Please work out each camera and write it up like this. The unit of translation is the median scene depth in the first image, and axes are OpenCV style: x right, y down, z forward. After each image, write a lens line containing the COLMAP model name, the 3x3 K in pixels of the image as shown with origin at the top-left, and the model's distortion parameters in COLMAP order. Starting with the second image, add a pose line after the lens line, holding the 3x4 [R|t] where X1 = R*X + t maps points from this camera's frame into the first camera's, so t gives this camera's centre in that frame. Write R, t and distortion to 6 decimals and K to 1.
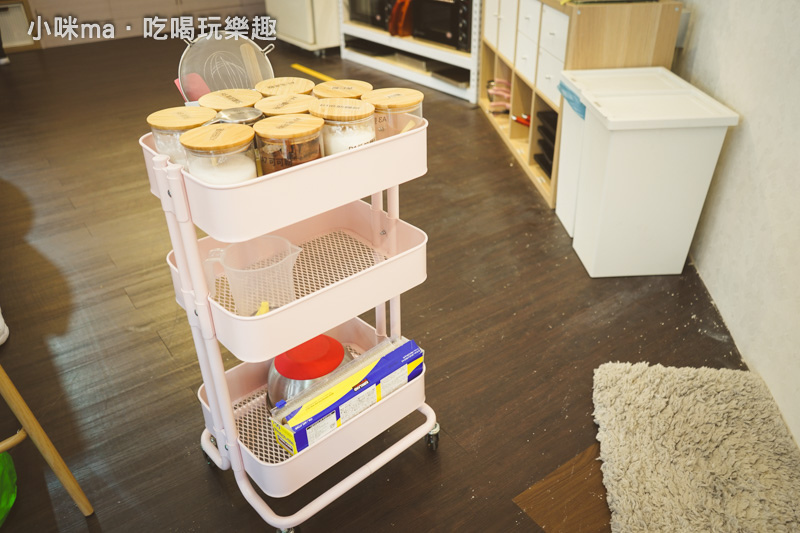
lens RADIAL K [[644.7, 0, 401.9], [0, 644.7, 264.0], [0, 0, 1]] dist [-0.006893, 0.004582]
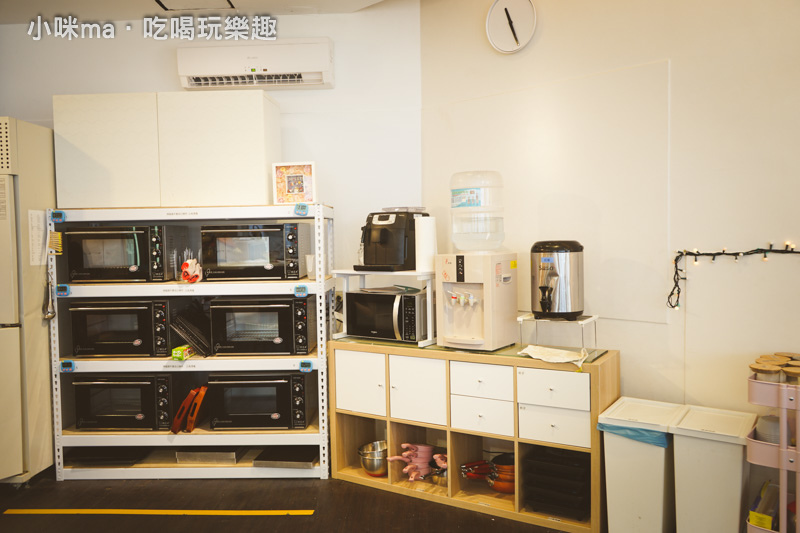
lens RADIAL K [[644.7, 0, 401.9], [0, 644.7, 264.0], [0, 0, 1]] dist [-0.006893, 0.004582]
pose [[0.613984, -0.030270, 0.788738, -0.527485], [0.409933, 0.866161, -0.285866, -0.206493], [-0.674521, 0.498847, 0.544218, 0.274018]]
